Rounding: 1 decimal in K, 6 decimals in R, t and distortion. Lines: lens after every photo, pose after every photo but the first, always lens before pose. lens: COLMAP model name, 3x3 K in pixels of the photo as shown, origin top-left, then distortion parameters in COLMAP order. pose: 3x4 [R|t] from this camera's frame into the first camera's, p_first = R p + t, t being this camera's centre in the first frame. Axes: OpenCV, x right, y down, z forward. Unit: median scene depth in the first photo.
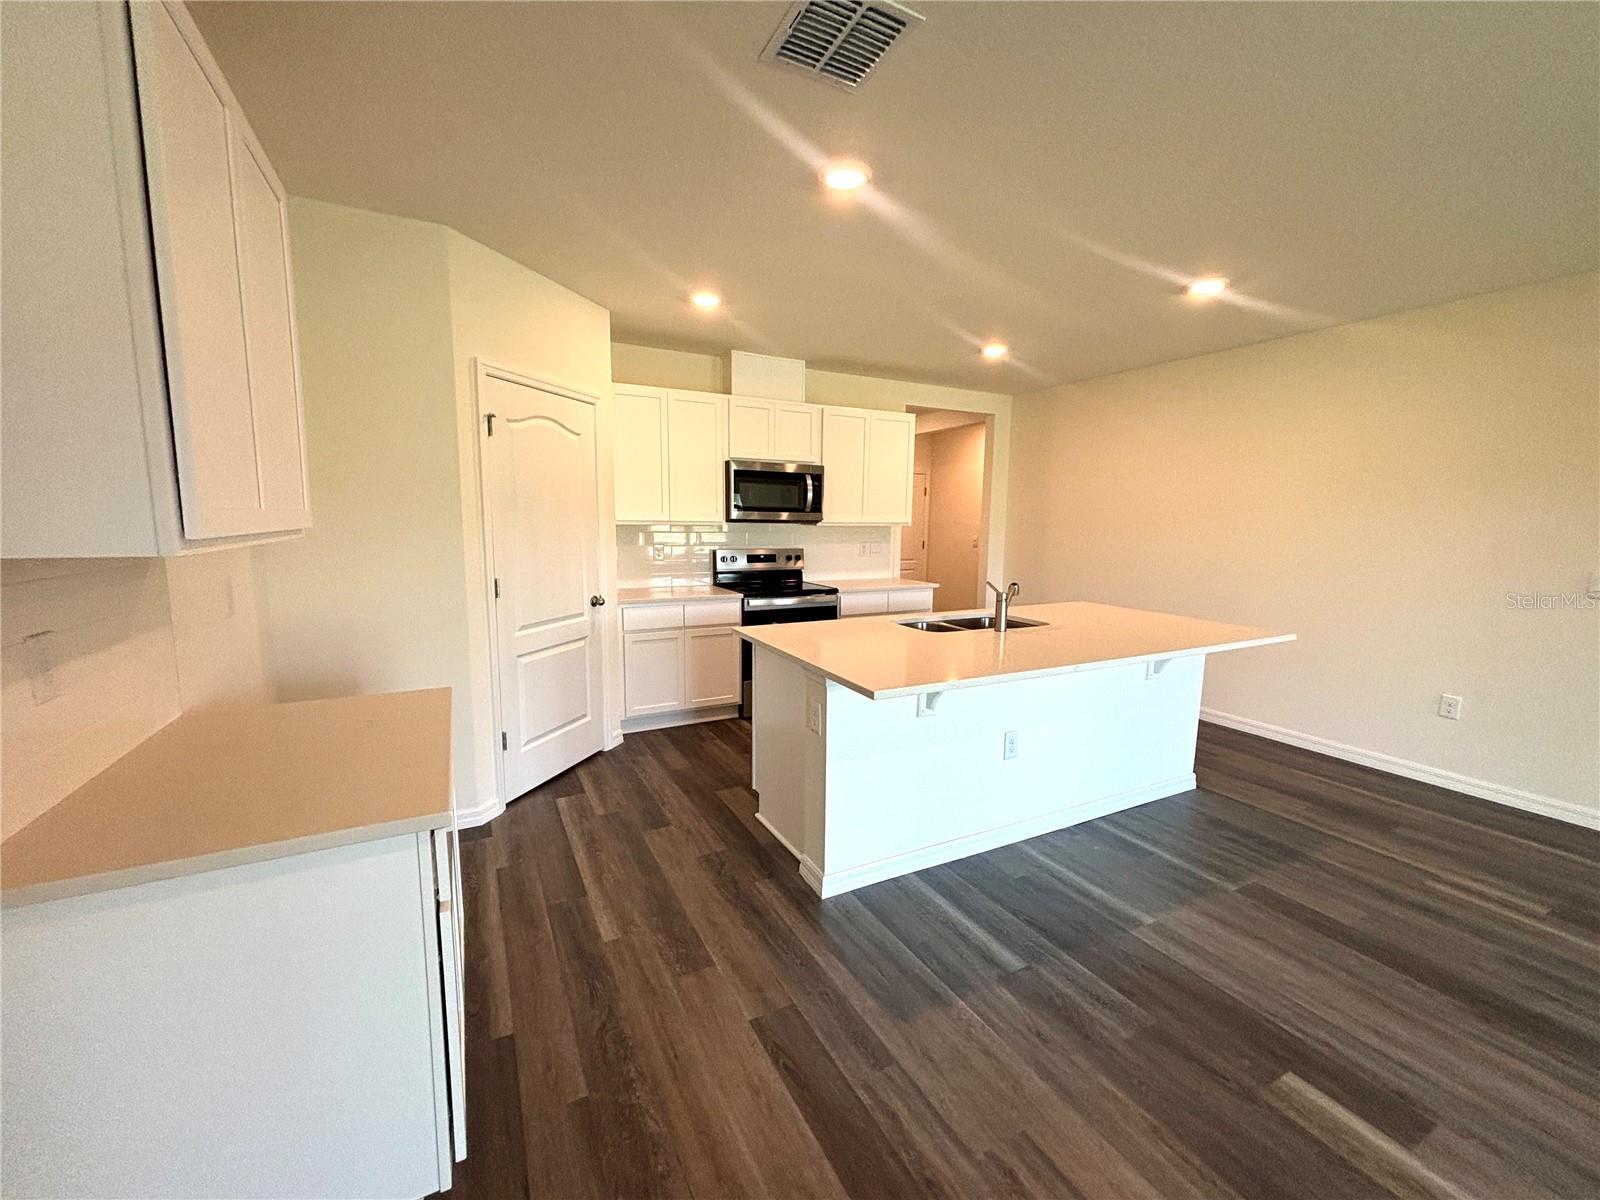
lens RADIAL K [[640.5, 0, 800.0], [0, 640.5, 600.0], [0, 0, 1]] dist [0.003066, 0.000303]
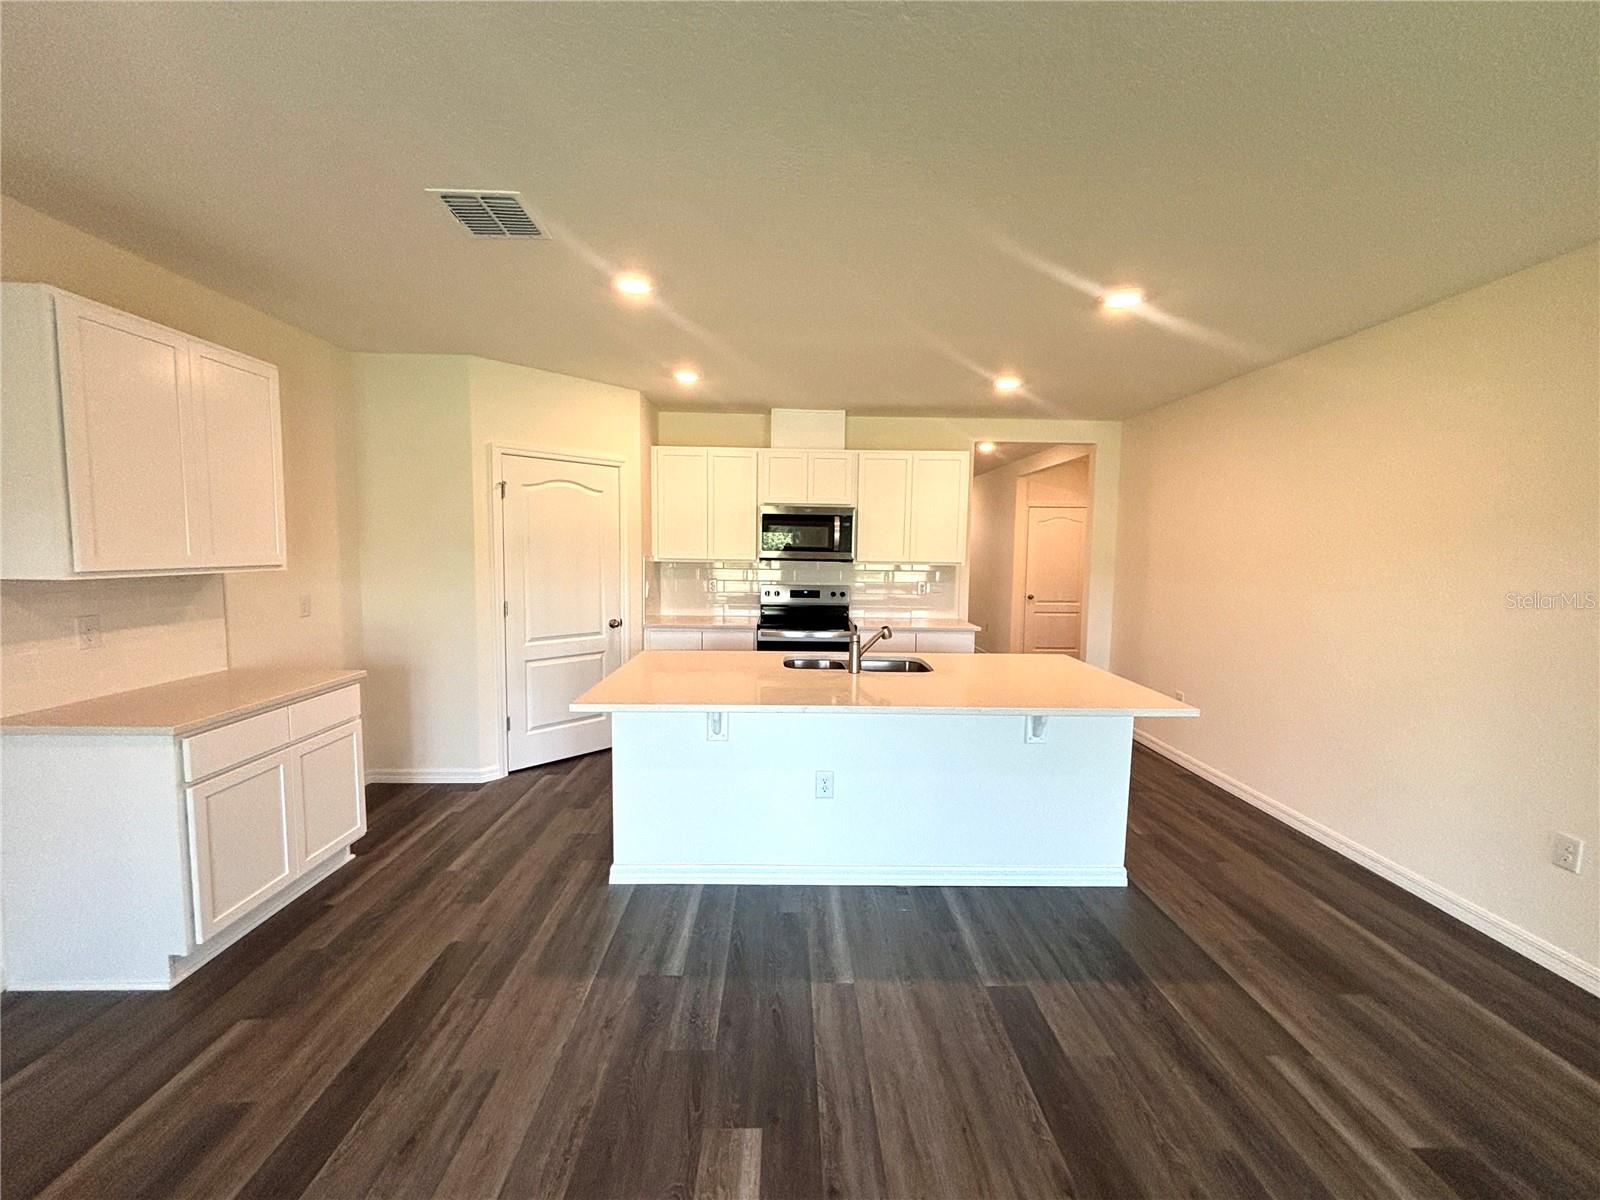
lens RADIAL K [[641.0, 0, 800.0], [0, 641.0, 600.0], [0, 0, 1]] dist [0.001433, -0.000083]
pose [[0.897599, 0.038056, -0.439167, 0.583176], [-0.060982, 0.997407, -0.038209, -0.019349], [0.436574, 0.061078, 0.897593, 0.045709]]
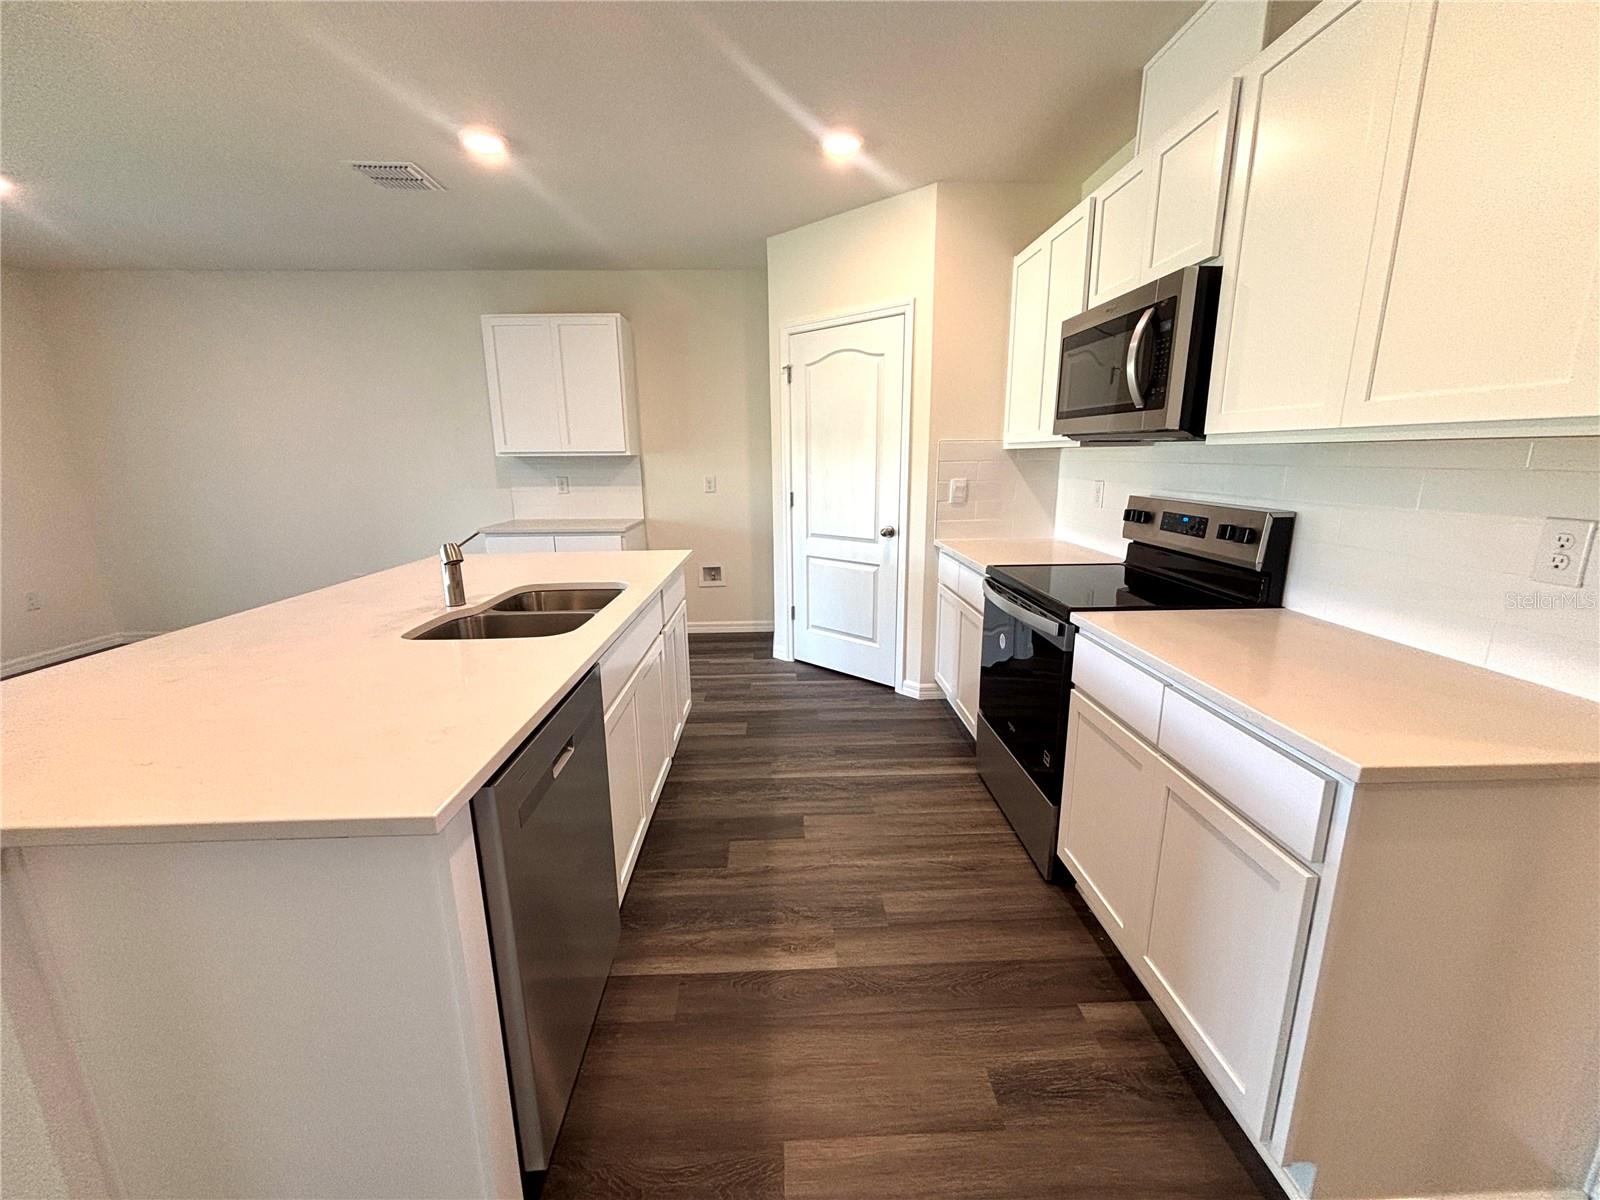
lens RADIAL K [[640.5, 0, 800.0], [0, 640.5, 600.0], [0, 0, 1]] dist [0.003066, 0.000303]
pose [[-0.430189, 0.191056, -0.882290, 0.645441], [-0.112649, 0.958347, 0.262451, -0.145880], [0.895683, 0.212293, -0.390748, 1.363172]]
